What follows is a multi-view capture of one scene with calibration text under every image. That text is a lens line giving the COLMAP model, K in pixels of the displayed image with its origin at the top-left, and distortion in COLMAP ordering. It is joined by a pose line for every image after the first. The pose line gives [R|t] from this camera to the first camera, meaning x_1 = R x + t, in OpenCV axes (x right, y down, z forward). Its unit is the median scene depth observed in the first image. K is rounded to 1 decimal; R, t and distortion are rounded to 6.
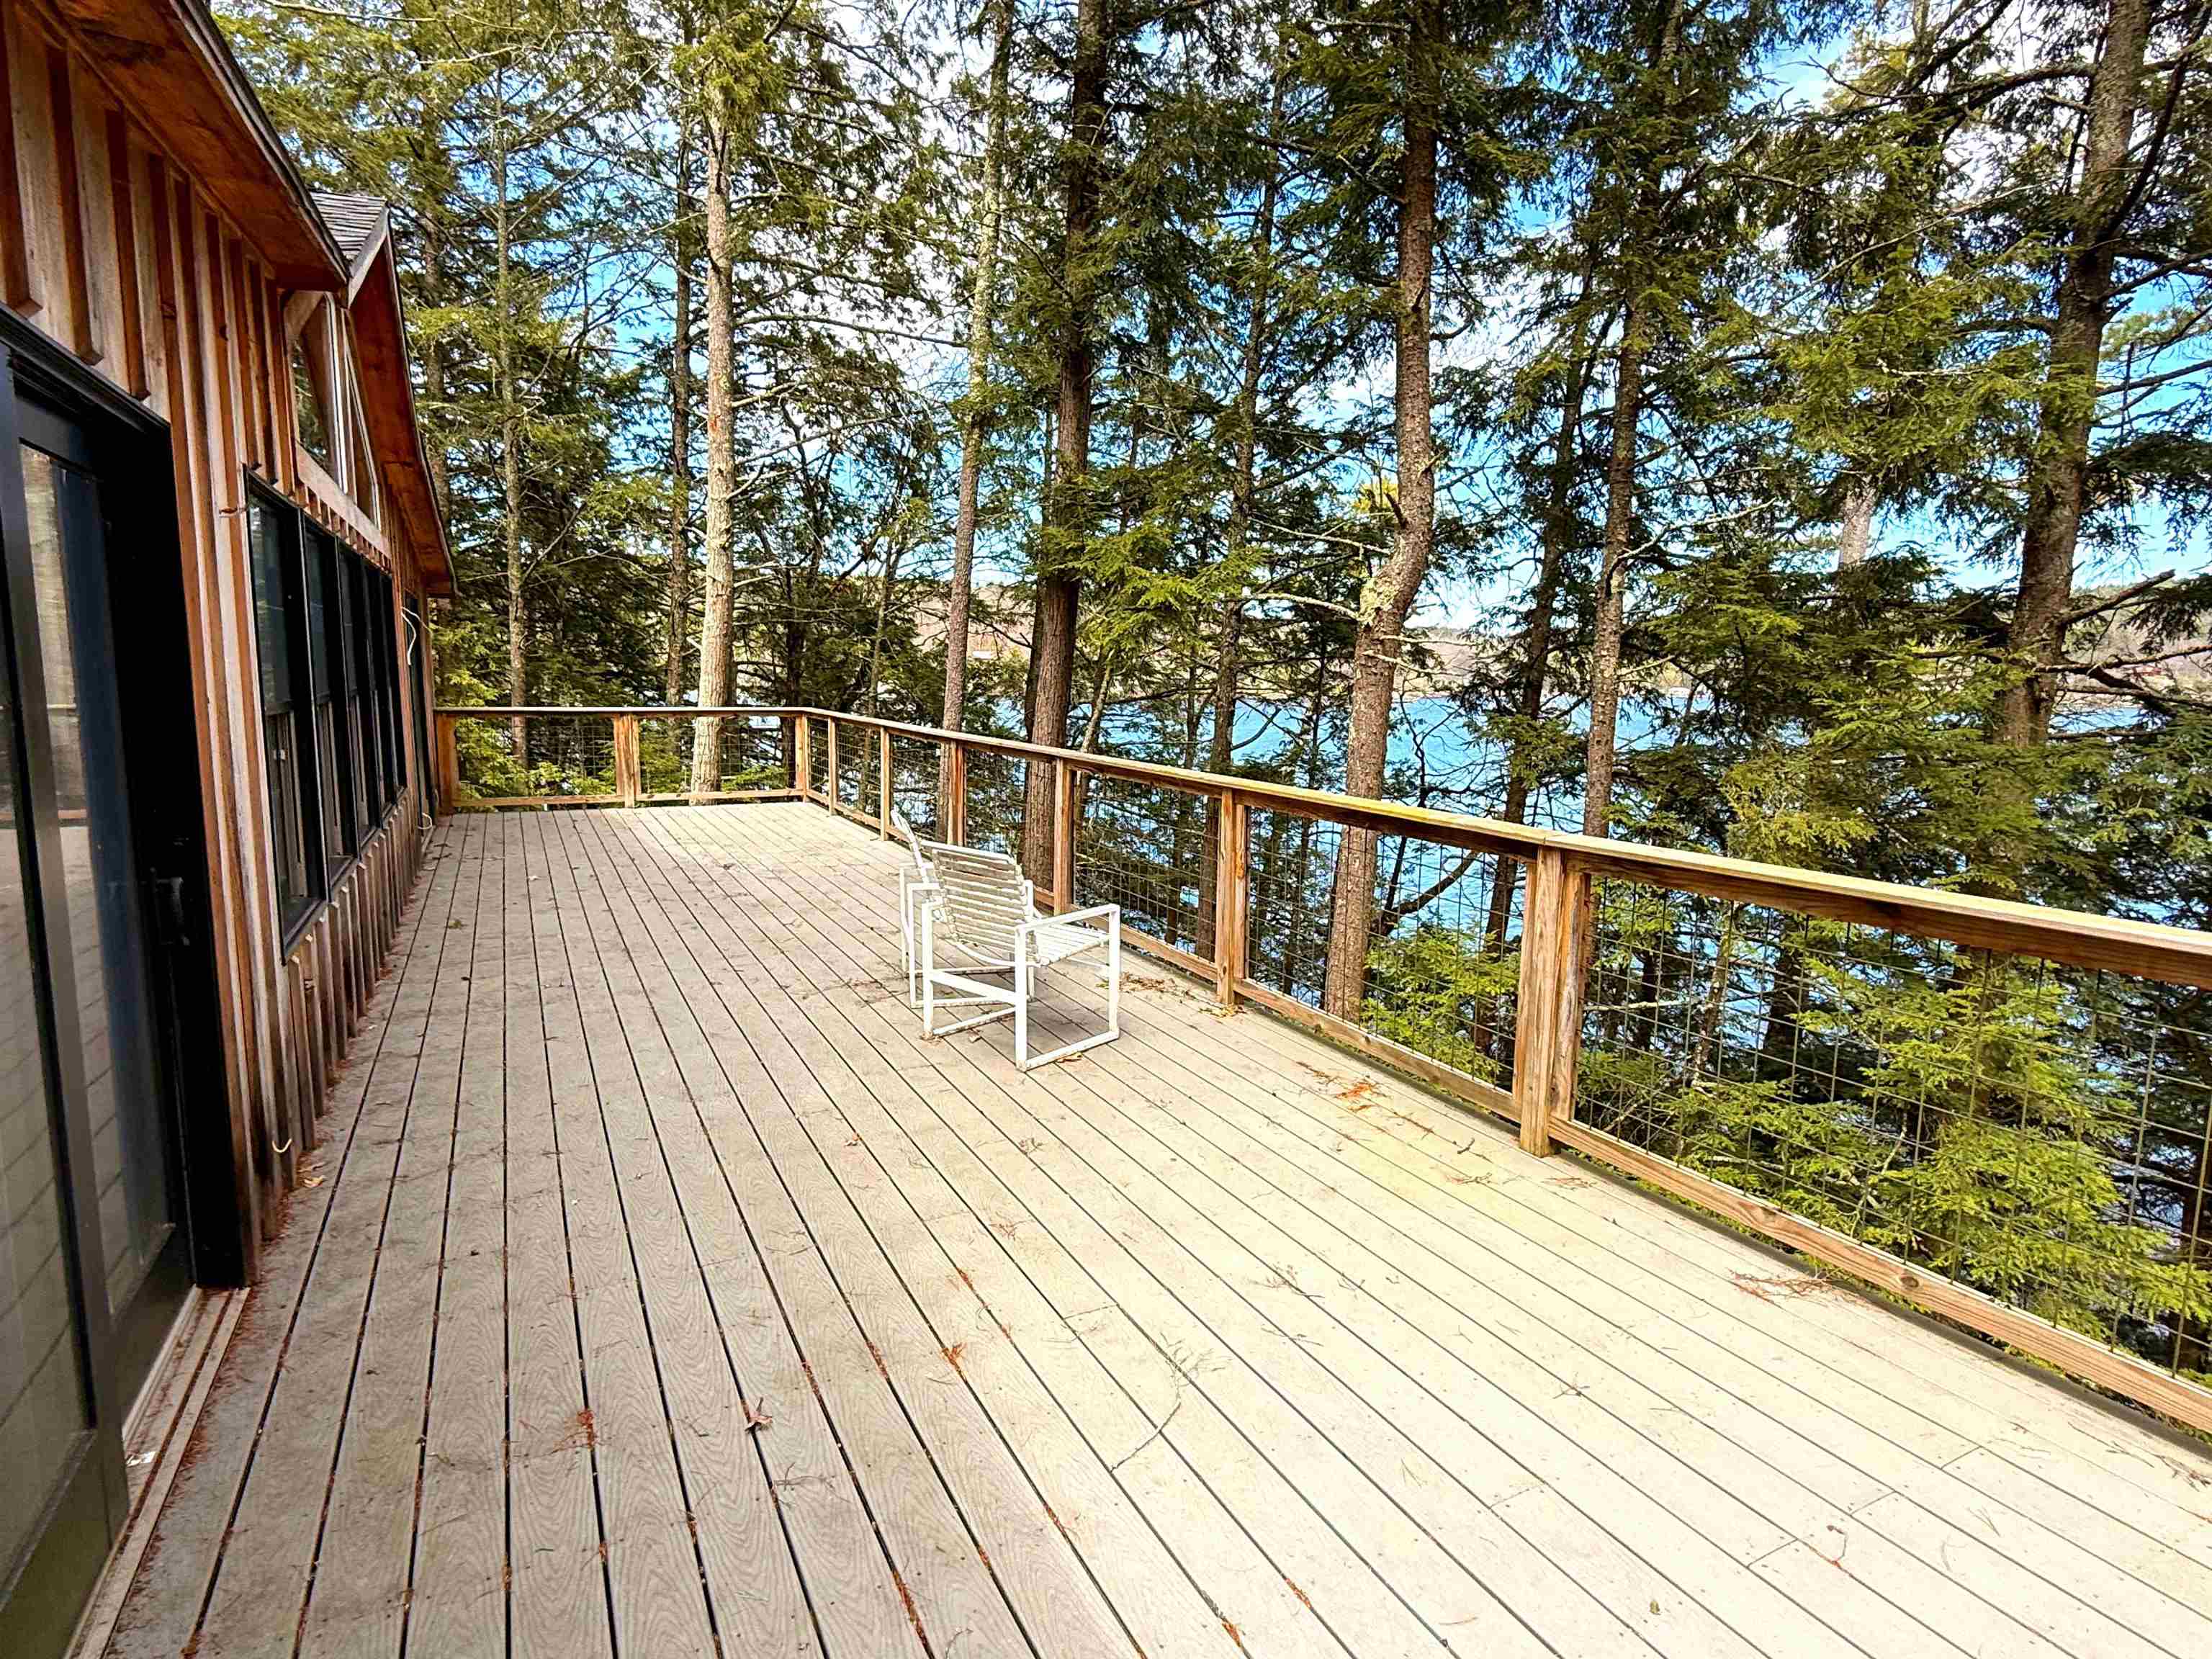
lens RADIAL K [[1162.8, 0, 1107.9], [0, 1162.8, 828.1], [0, 0, 1]] dist [0.000830, -0.001450]
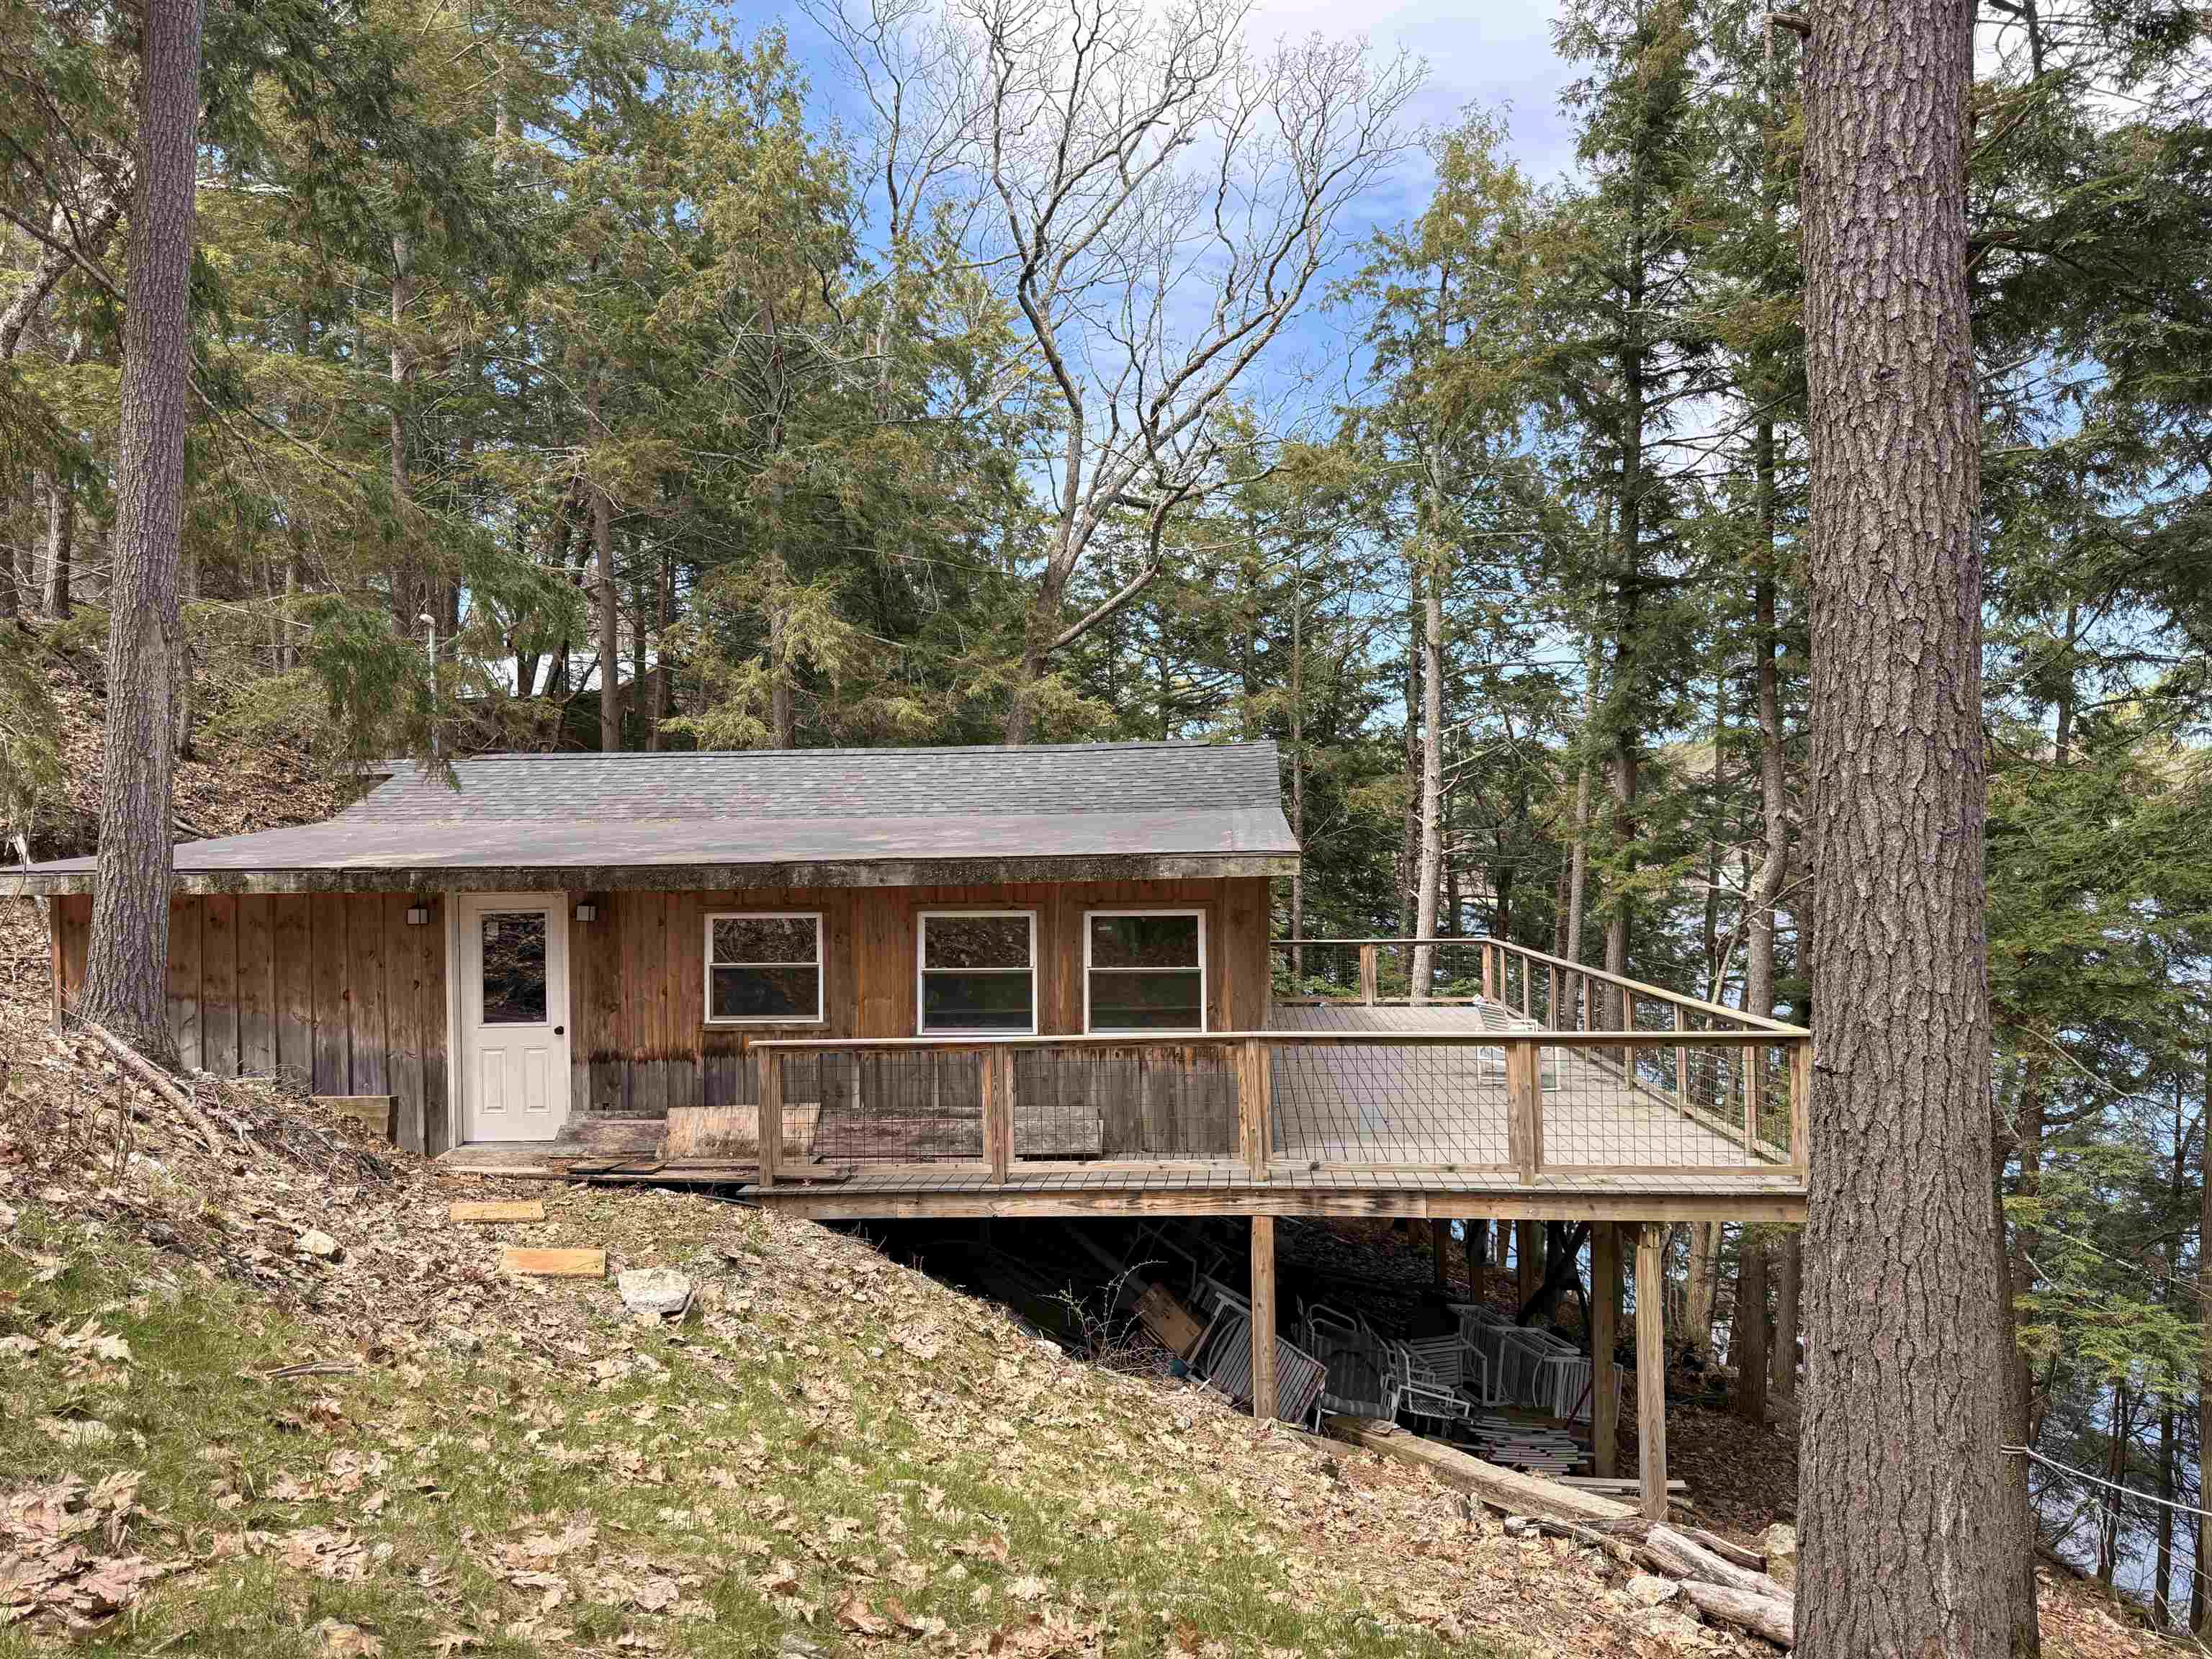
lens RADIAL K [[1581.2, 0, 1091.3], [0, 1581.2, 831.6], [0, 0, 1]] dist [0.057584, -0.061130]
pose [[0.842253, -0.039858, -0.537608, 0.782479], [-0.046088, 0.988288, -0.145477, 0.144820], [0.537109, 0.147306, 0.830551, -1.828028]]
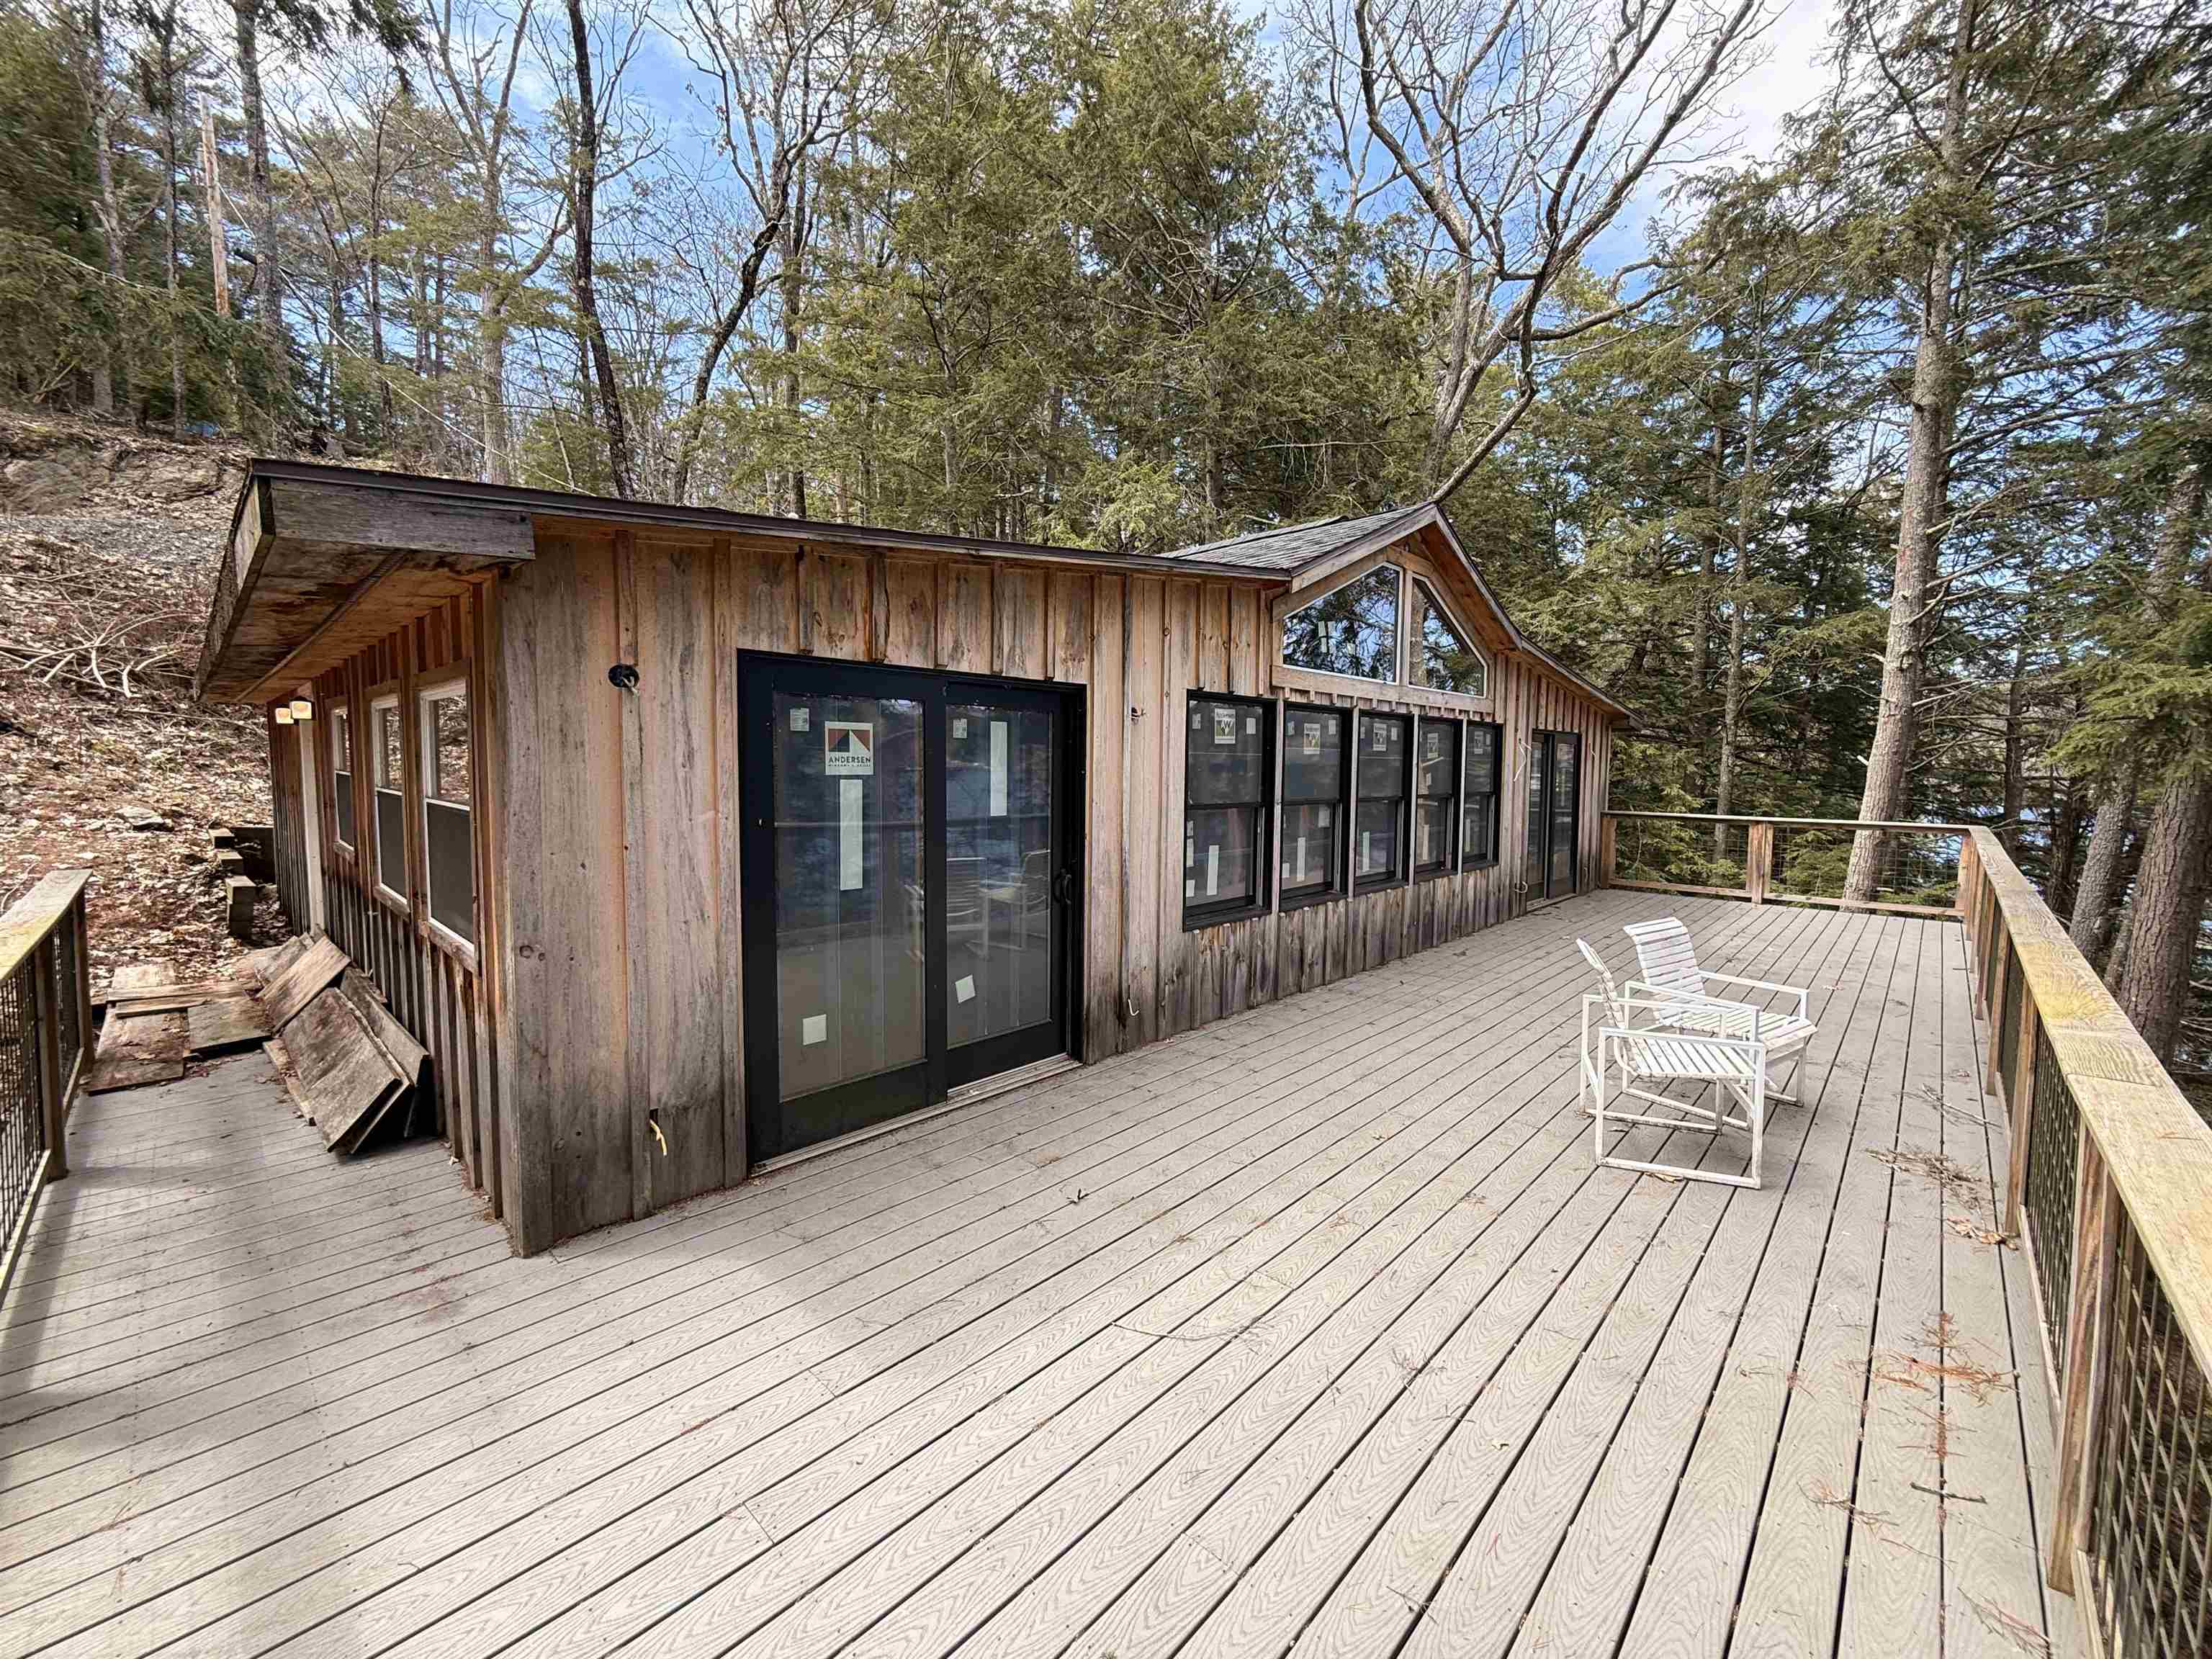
lens RADIAL K [[882.6, 0, 1122.1], [0, 882.6, 832.1], [0, 0, 1]] dist [-0.001996, 0.000387]
pose [[0.342280, 0.061346, -0.937593, 0.389722], [-0.132889, 0.990996, 0.016328, -0.037229], [0.930153, 0.119007, 0.347350, 0.203144]]
